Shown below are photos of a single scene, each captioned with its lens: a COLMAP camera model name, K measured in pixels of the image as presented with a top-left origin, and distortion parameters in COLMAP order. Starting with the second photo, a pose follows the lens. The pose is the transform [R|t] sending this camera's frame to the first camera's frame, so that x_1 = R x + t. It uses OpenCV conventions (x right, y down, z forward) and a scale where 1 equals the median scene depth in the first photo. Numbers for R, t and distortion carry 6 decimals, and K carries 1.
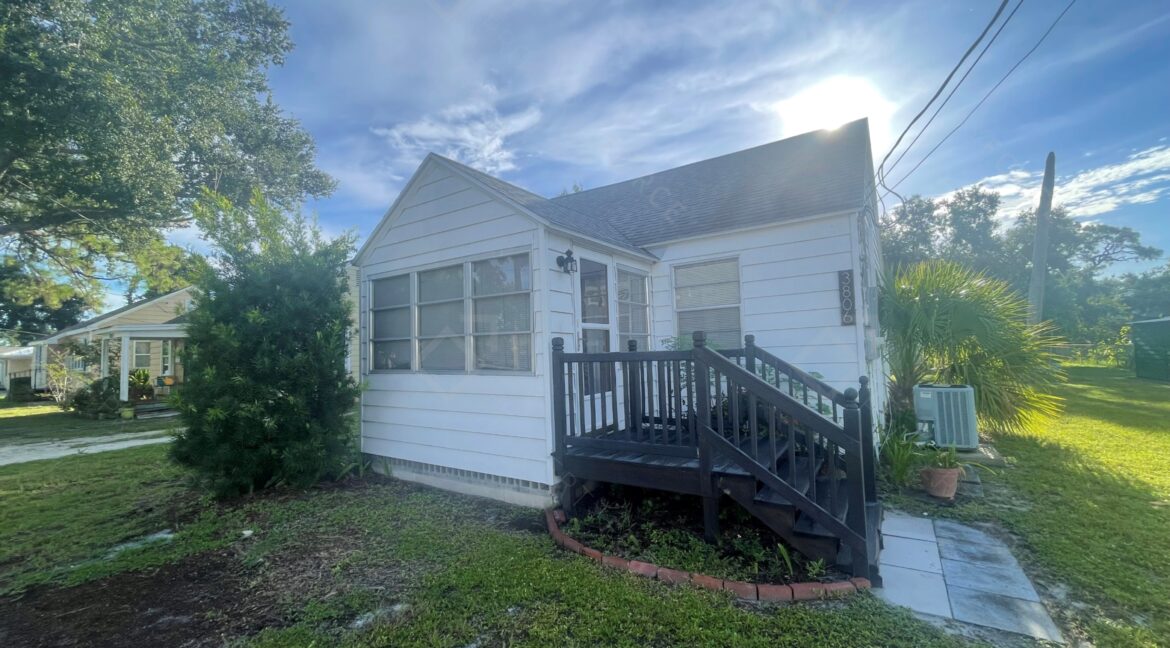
lens RADIAL K [[472.0, 0, 583.7], [0, 472.0, 318.4], [0, 0, 1]] dist [-0.002597, -0.000001]
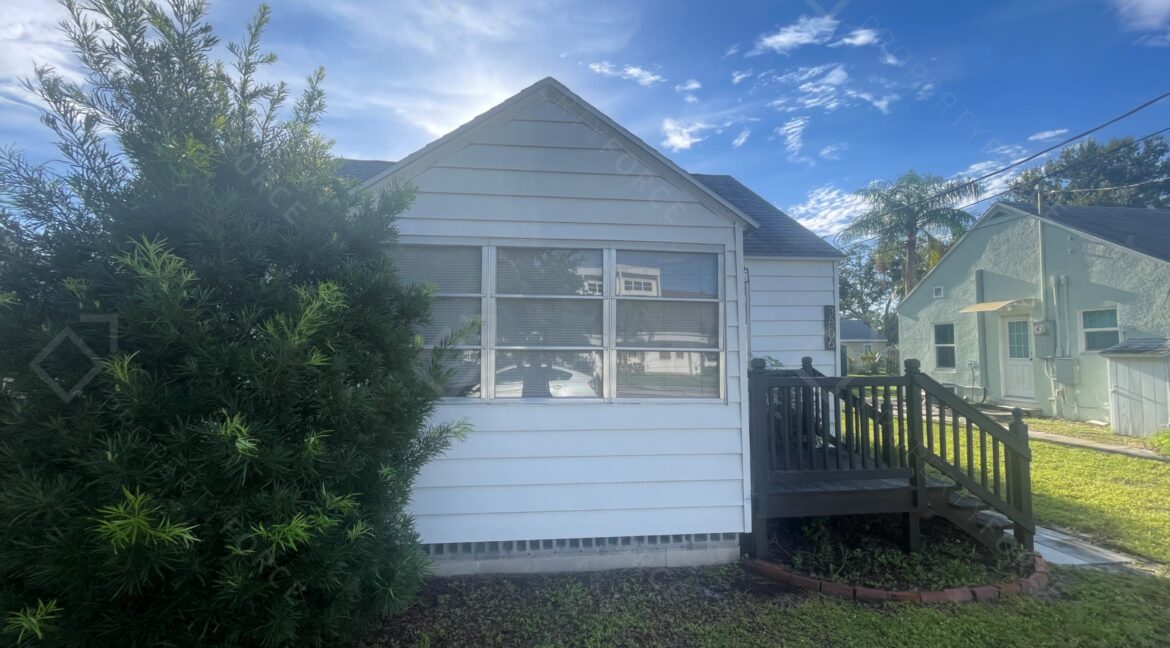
lens RADIAL K [[472.0, 0, 581.1], [0, 472.0, 324.0], [0, 0, 1]] dist [-0.002597, -0.000001]
pose [[0.770785, 0.062198, 0.634052, -0.790672], [-0.063384, 0.997772, -0.020826, 0.016082], [-0.633935, -0.024136, 0.773010, 0.502974]]
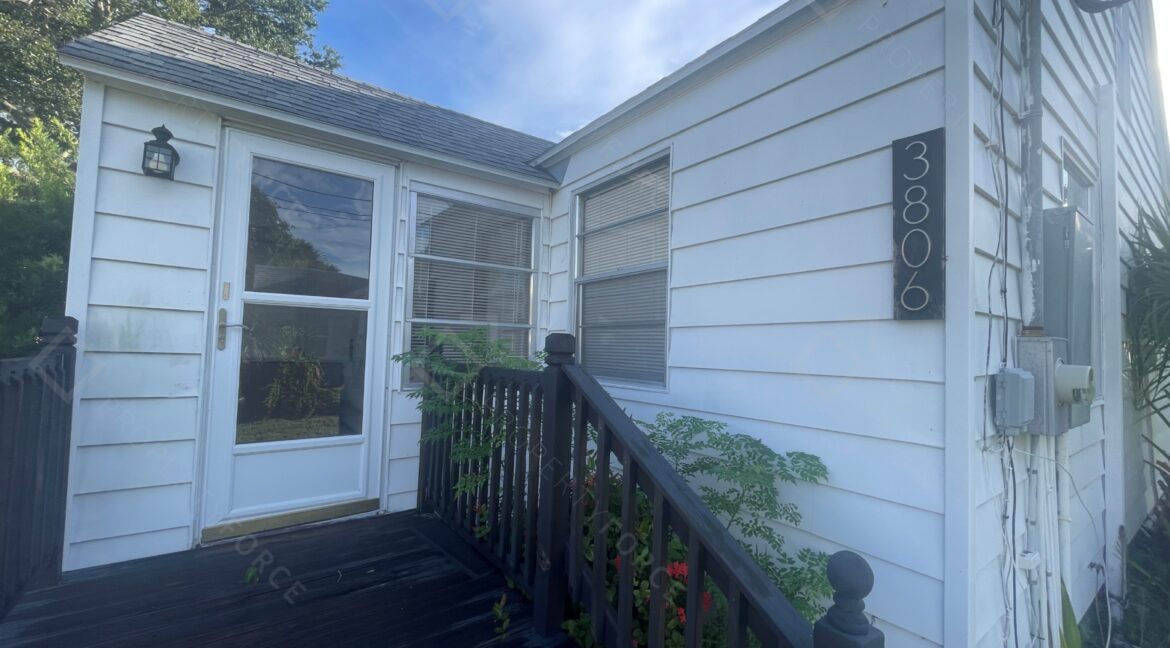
lens RADIAL K [[472.0, 0, 583.1], [0, 472.0, 324.1], [0, 0, 1]] dist [-0.002597, -0.000001]
pose [[0.939366, 0.041940, -0.340341, 0.506635], [-0.032449, 0.998911, 0.033533, 0.015994], [0.341376, -0.020456, 0.939704, 0.705610]]
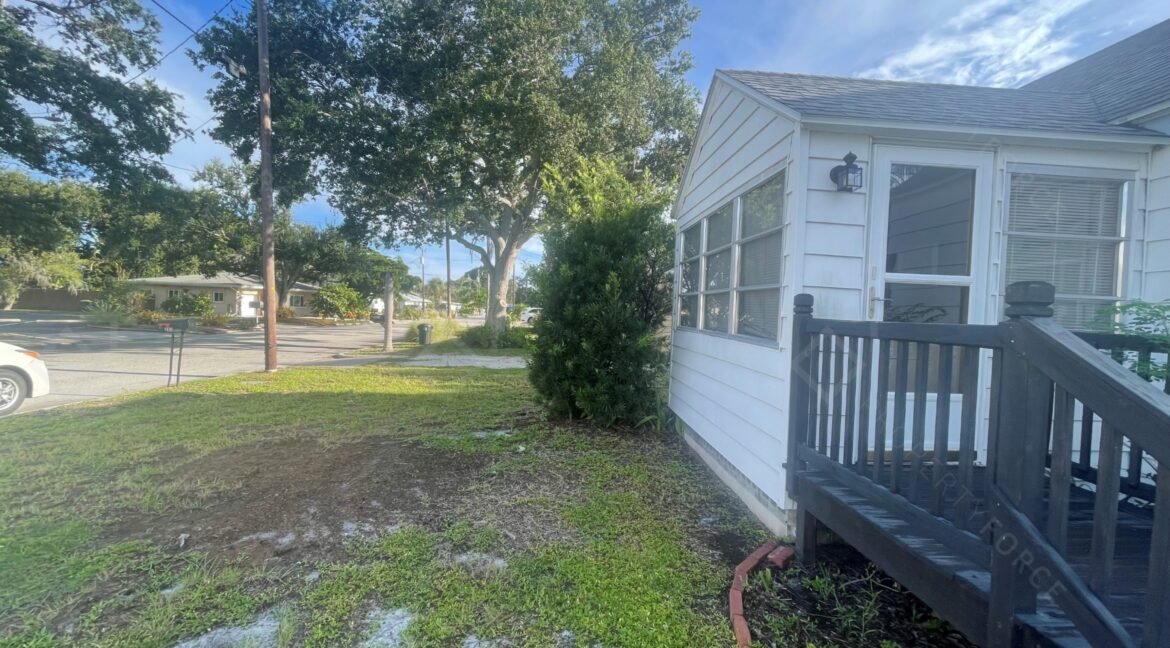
lens RADIAL K [[472.0, 0, 586.4], [0, 472.0, 323.2], [0, 0, 1]] dist [-0.002597, -0.000001]
pose [[0.603172, 0.072991, -0.794264, 0.263605], [-0.000993, 0.995872, 0.090763, 0.020123], [0.797611, -0.053957, 0.600755, 0.343267]]
